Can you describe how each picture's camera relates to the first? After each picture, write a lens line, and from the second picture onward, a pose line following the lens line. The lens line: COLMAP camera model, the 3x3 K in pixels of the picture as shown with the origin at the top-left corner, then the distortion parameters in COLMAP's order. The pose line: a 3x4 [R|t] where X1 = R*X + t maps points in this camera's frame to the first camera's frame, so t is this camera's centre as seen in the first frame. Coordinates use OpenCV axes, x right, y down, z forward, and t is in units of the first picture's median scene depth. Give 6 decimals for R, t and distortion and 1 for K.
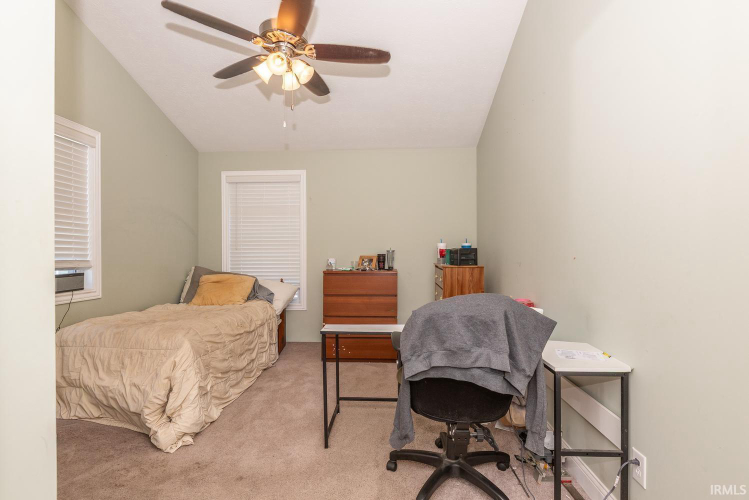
lens RADIAL K [[365.4, 0, 374.5], [0, 365.4, 250.0], [0, 0, 1]] dist [0.001527, -0.000343]
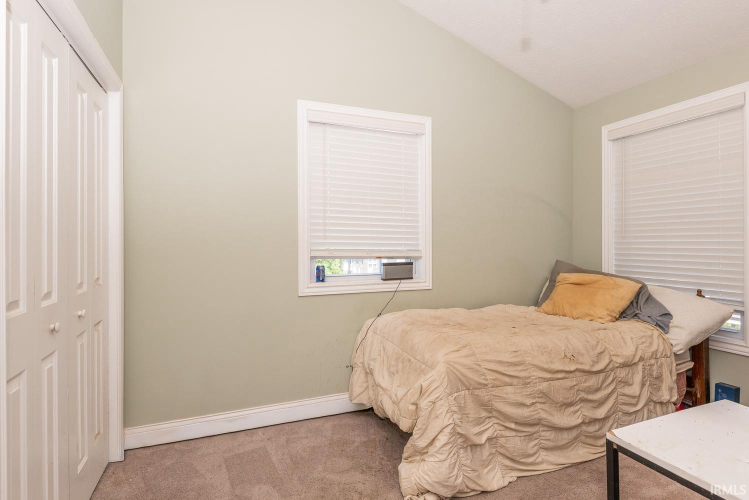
lens RADIAL K [[365.4, 0, 374.5], [0, 365.4, 250.0], [0, 0, 1]] dist [0.001527, -0.000343]
pose [[0.402845, 0.015154, -0.915143, 0.075506], [0.004876, 0.999813, 0.018703, 0.009063], [0.915255, -0.011997, 0.402696, 0.477185]]
